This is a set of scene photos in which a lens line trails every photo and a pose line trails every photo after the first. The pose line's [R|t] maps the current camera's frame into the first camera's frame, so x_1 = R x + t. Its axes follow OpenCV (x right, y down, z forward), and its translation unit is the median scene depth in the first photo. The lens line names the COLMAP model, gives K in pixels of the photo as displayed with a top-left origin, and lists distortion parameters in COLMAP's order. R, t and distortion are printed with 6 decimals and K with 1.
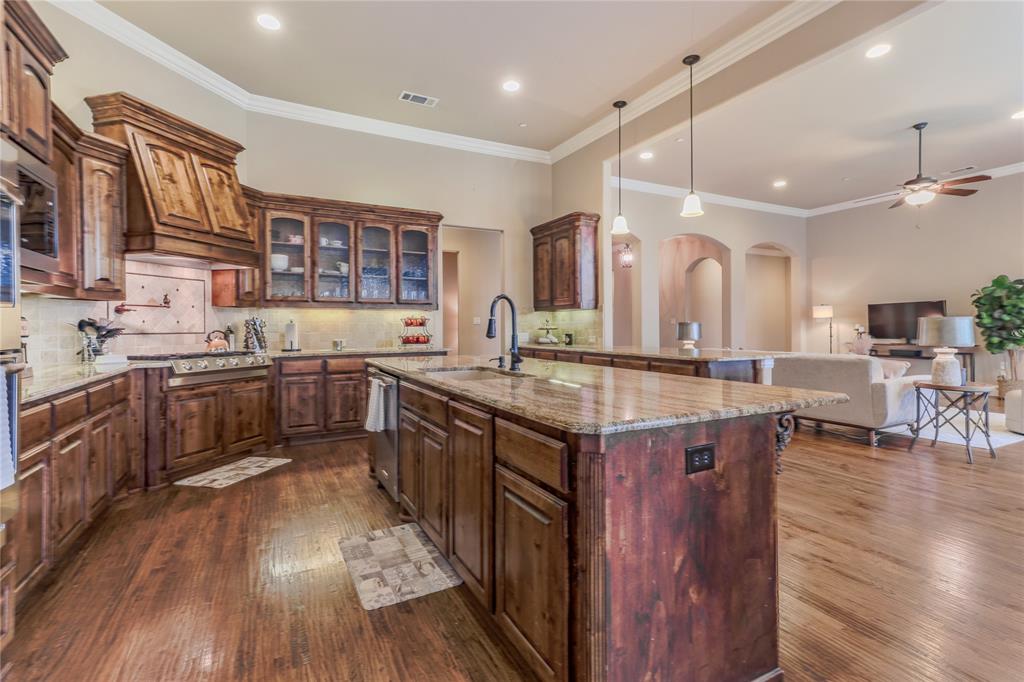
lens RADIAL K [[473.6, 0, 509.7], [0, 473.6, 328.1], [0, 0, 1]] dist [-0.001381, 0.013045]
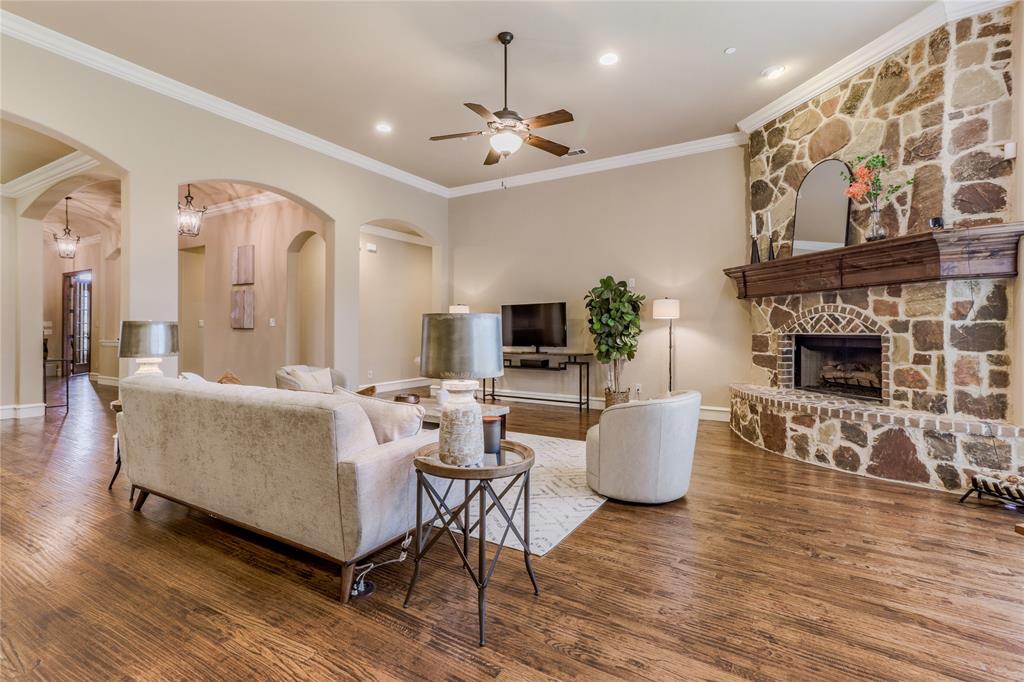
lens RADIAL K [[473.6, 0, 509.7], [0, 473.6, 328.1], [0, 0, 1]] dist [-0.001381, 0.013045]
pose [[0.862320, 0.009897, 0.506268, 0.560744], [-0.006612, 0.999944, -0.008286, -0.005137], [-0.506321, 0.003798, 0.862337, 0.445479]]
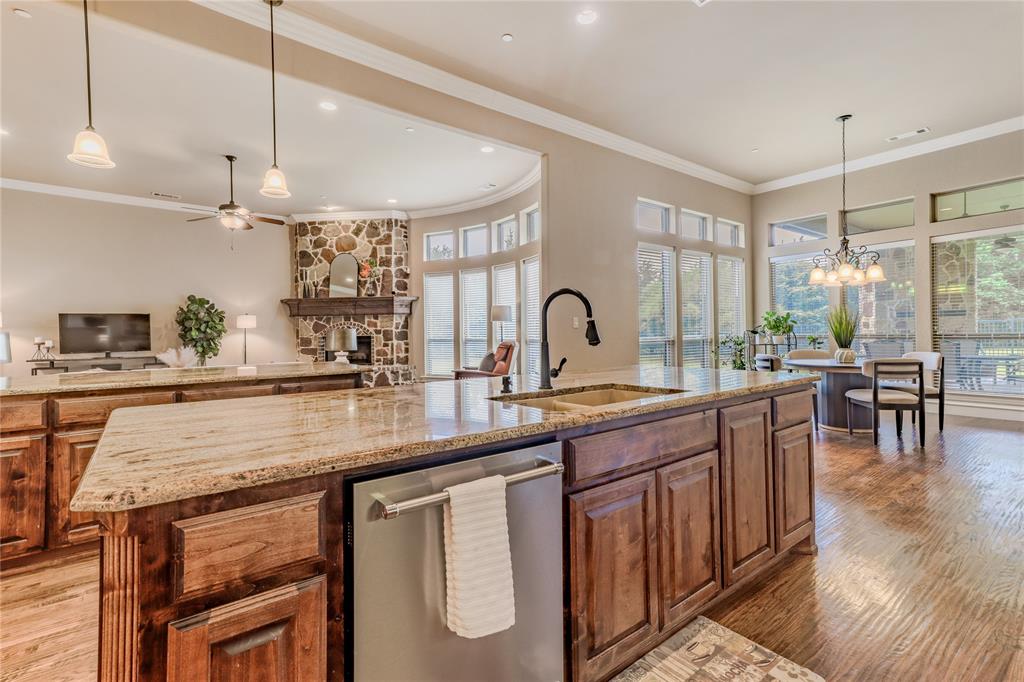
lens RADIAL K [[473.6, 0, 509.7], [0, 473.6, 328.1], [0, 0, 1]] dist [-0.001381, 0.013045]
pose [[-0.173274, 0.016858, 0.984729, -0.362599], [0.016291, 0.999766, -0.014249, 0.001295], [-0.984739, 0.013573, -0.173508, 0.591778]]
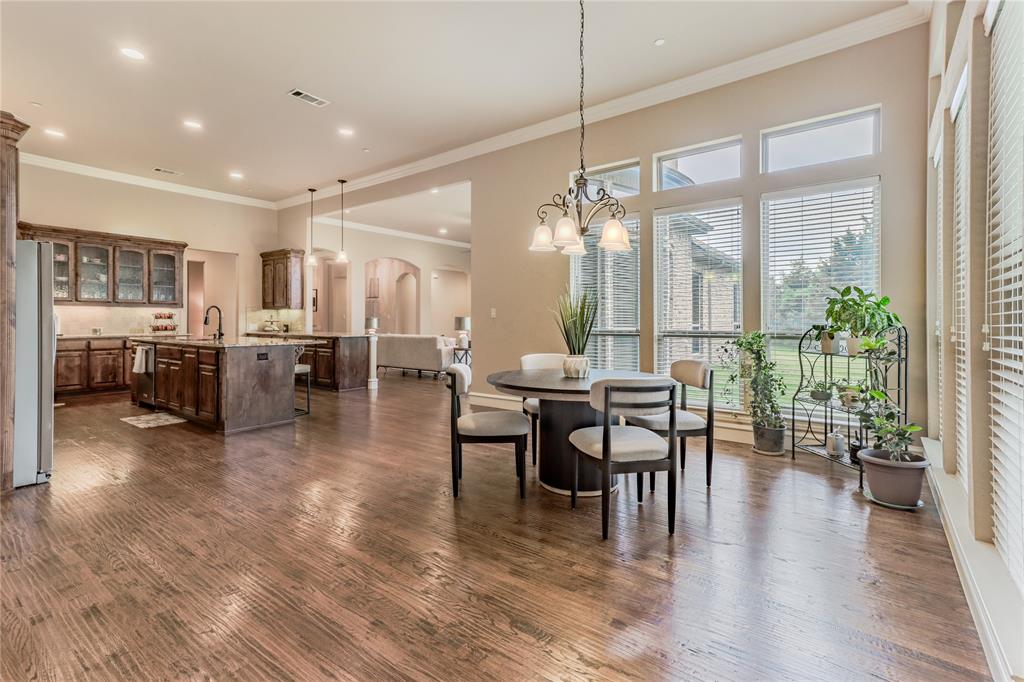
lens RADIAL K [[480.8, 0, 516.4], [0, 480.8, 321.6], [0, 0, 1]] dist [-0.000525, 0.014540]
pose [[0.904516, 0.006842, 0.426385, 0.155939], [-0.006668, 0.999976, -0.001900, 0.000362], [-0.426388, -0.001124, 0.904540, -0.845198]]
